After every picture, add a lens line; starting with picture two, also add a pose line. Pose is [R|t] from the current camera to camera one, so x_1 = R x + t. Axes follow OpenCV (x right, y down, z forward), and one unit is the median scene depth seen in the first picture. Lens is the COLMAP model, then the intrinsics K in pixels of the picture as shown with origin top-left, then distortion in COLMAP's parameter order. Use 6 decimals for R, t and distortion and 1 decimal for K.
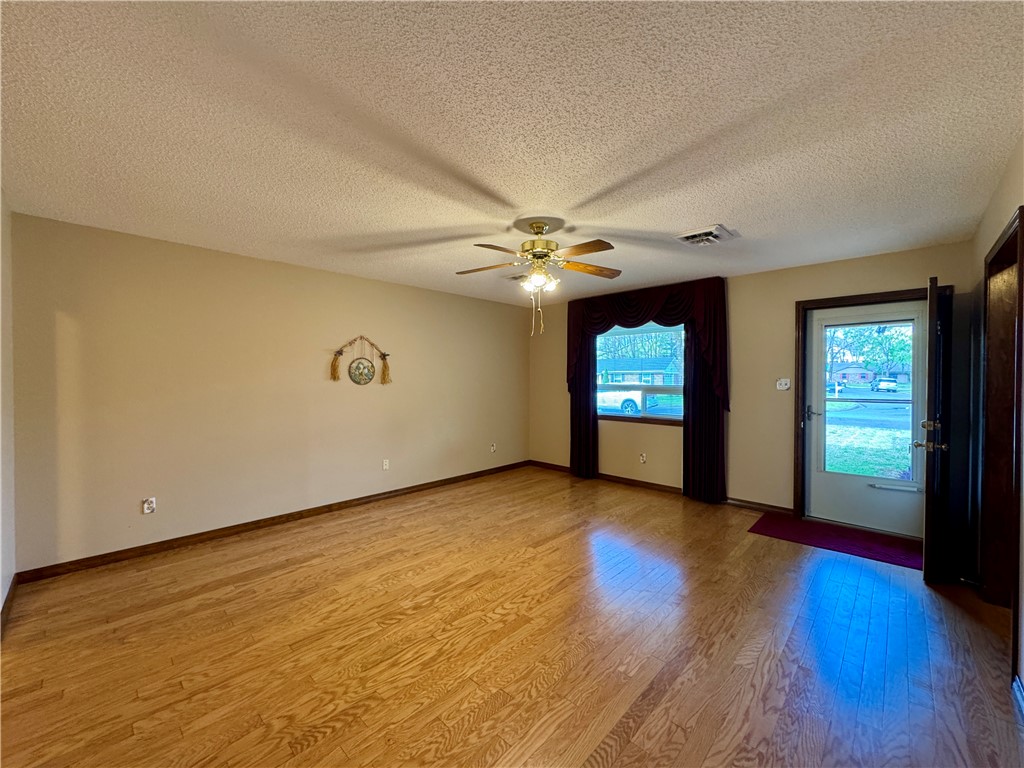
lens RADIAL K [[408.2, 0, 510.6], [0, 408.2, 382.1], [0, 0, 1]] dist [-0.006062, 0.001461]
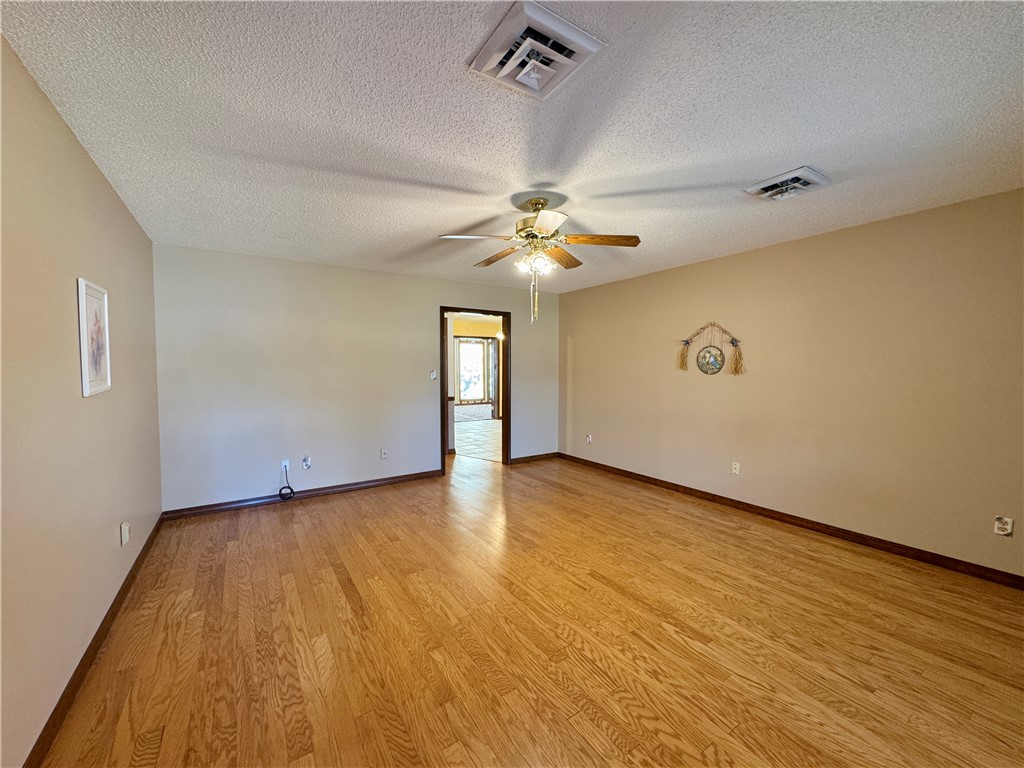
lens RADIAL K [[408.2, 0, 516.6], [0, 408.2, 384.0], [0, 0, 1]] dist [-0.006062, 0.001461]
pose [[-0.212939, 0.042413, -0.976145, 0.764702], [-0.008995, 0.998930, 0.045365, -0.012385], [0.977024, 0.018441, -0.212330, 0.892447]]
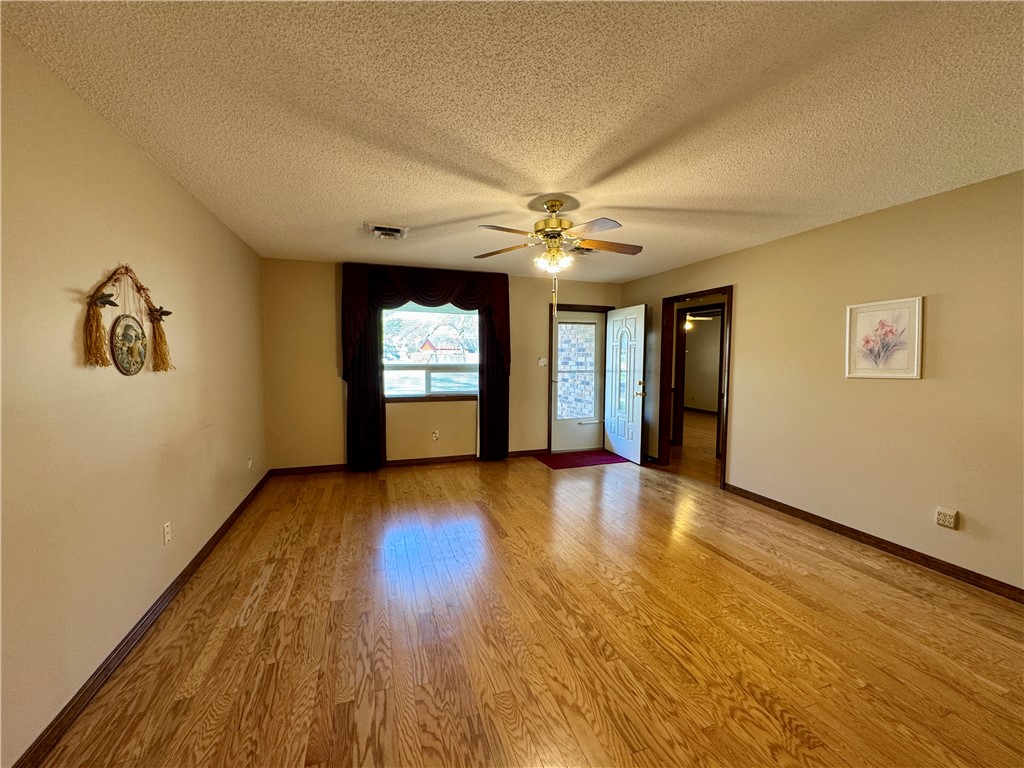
lens RADIAL K [[408.2, 0, 514.0], [0, 408.2, 382.9], [0, 0, 1]] dist [-0.006062, 0.001461]
pose [[0.453167, -0.058645, 0.889495, -0.669881], [0.004666, 0.997976, 0.063419, -0.013426], [-0.891414, -0.024589, 0.452523, 0.488584]]
